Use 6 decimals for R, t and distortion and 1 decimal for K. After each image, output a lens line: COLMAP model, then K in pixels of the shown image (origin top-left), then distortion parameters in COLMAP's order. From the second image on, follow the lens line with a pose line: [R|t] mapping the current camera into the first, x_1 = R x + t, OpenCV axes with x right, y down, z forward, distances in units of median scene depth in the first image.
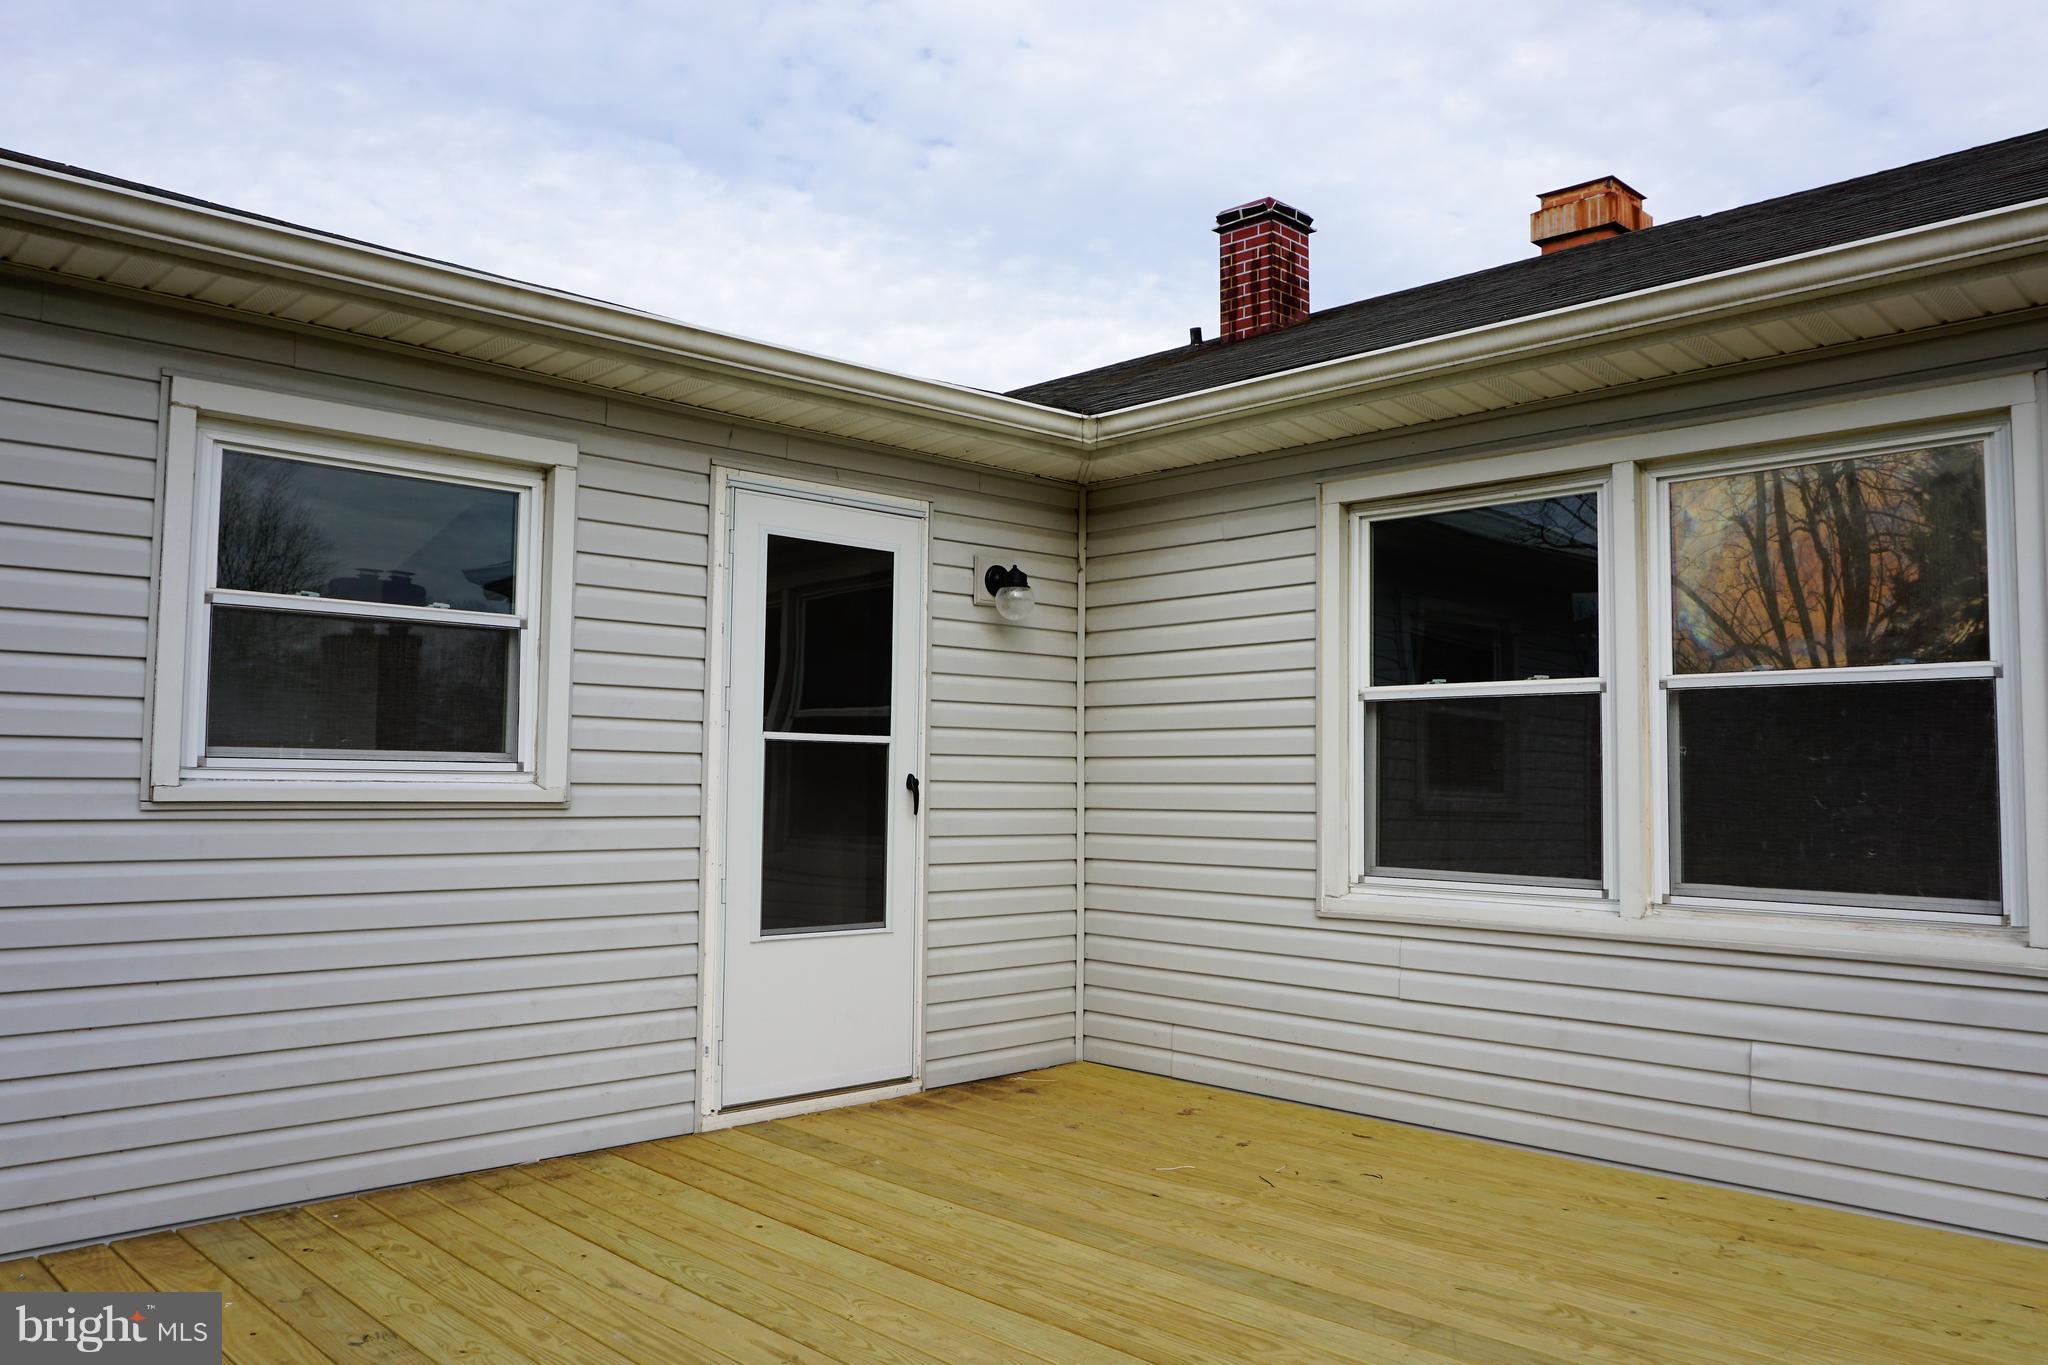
lens RADIAL K [[1378.4, 0, 1024.0], [0, 1378.4, 682.5], [0, 0, 1]] dist [-0.050775, 0.035913]
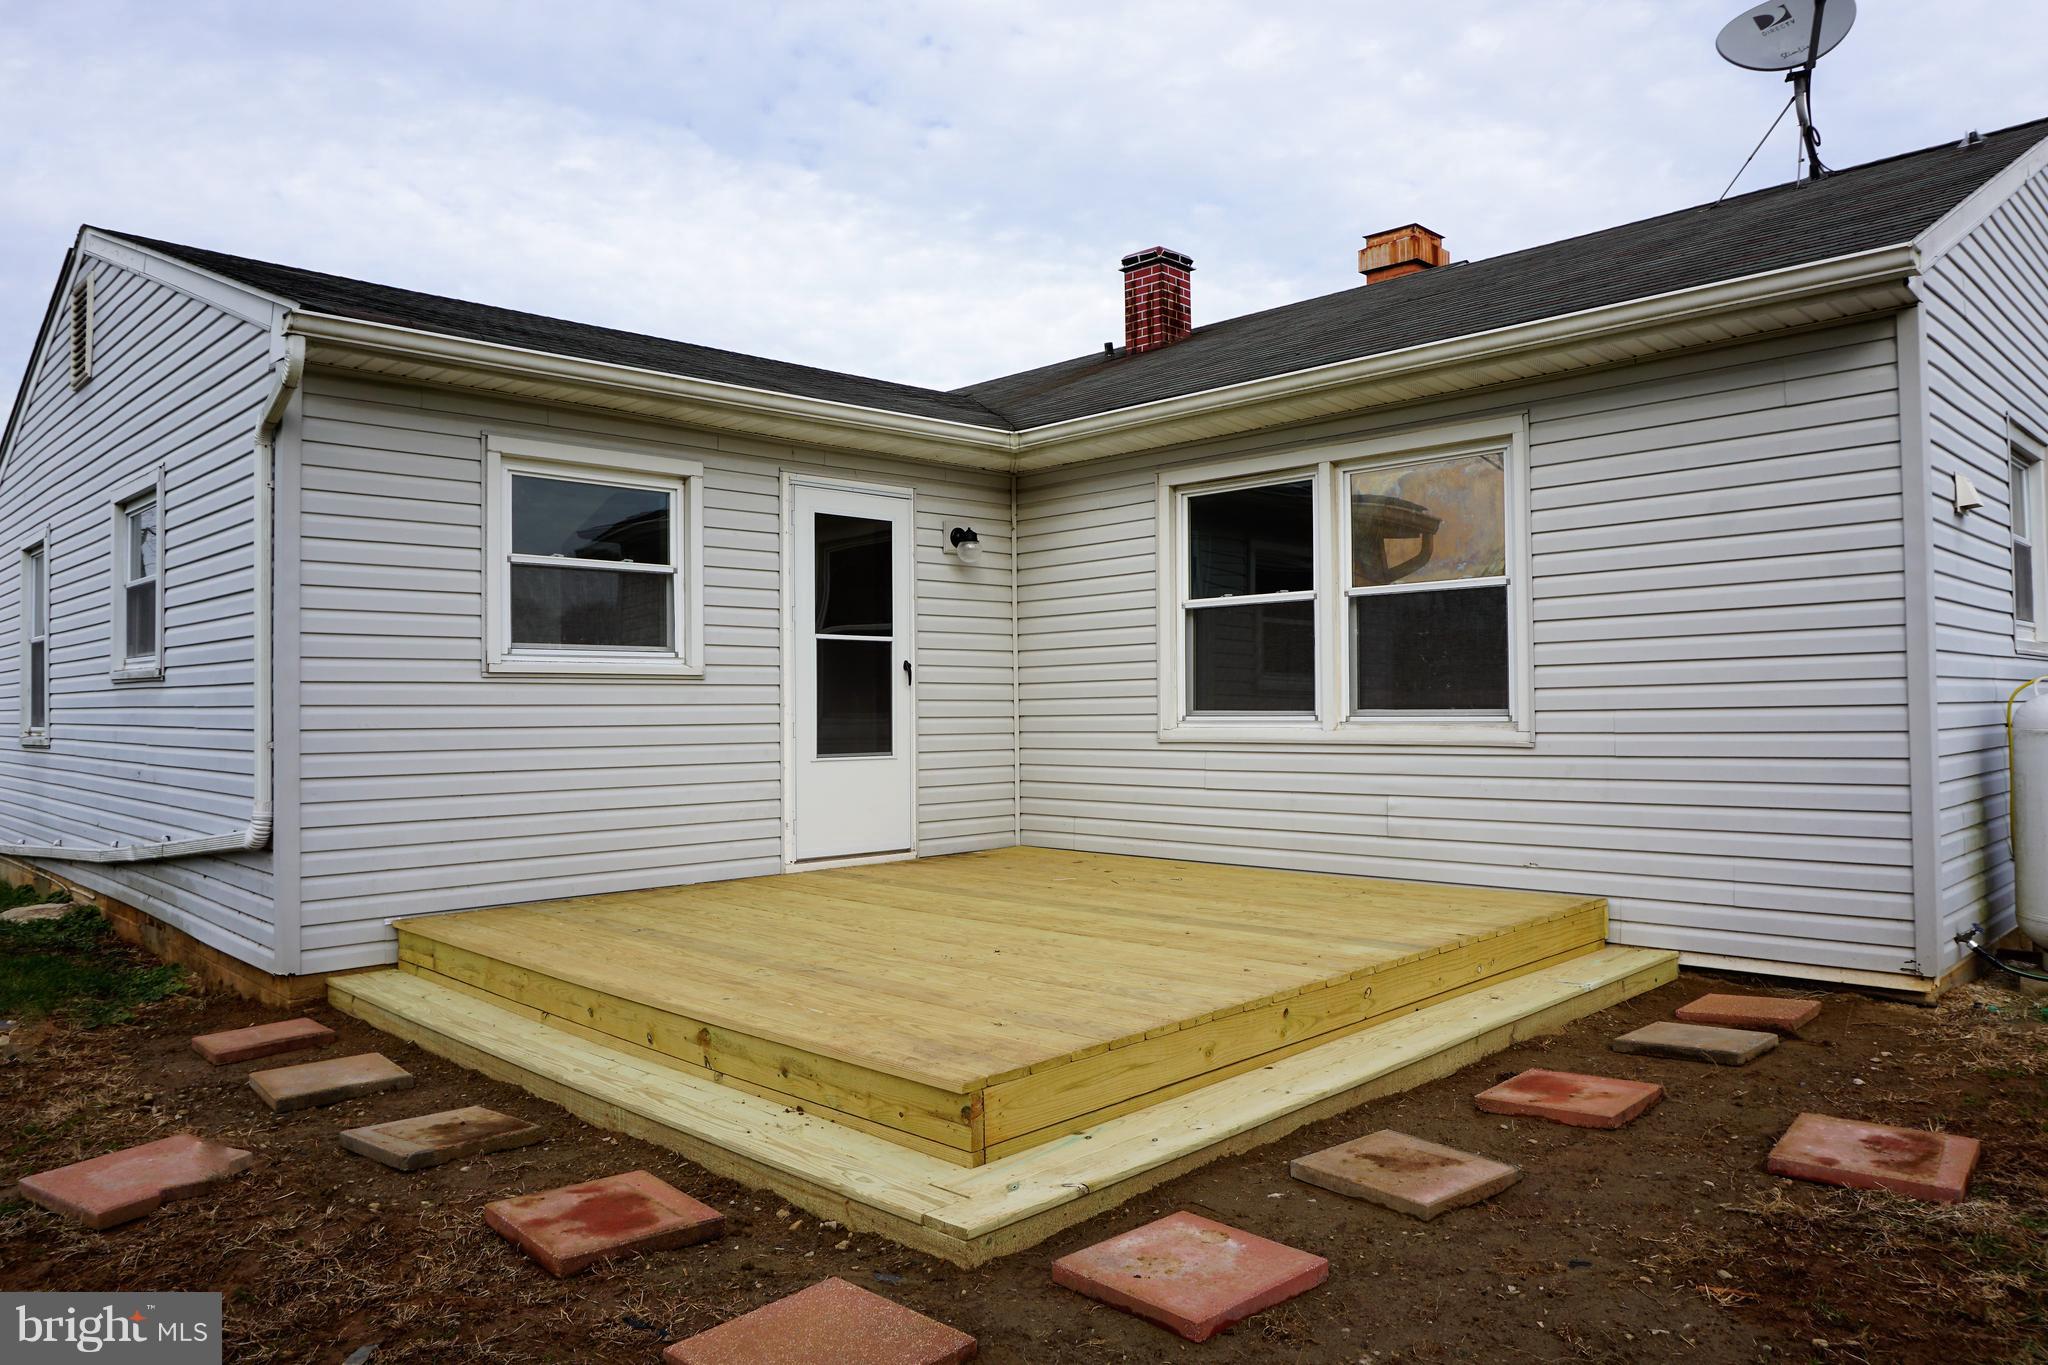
lens RADIAL K [[1378.4, 0, 1024.0], [0, 1378.4, 682.5], [0, 0, 1]] dist [-0.050775, 0.035913]
pose [[0.999787, -0.019283, 0.007312, 0.044334], [0.018952, 0.998901, 0.042869, 0.027148], [-0.008130, -0.042722, 0.999054, -0.621779]]
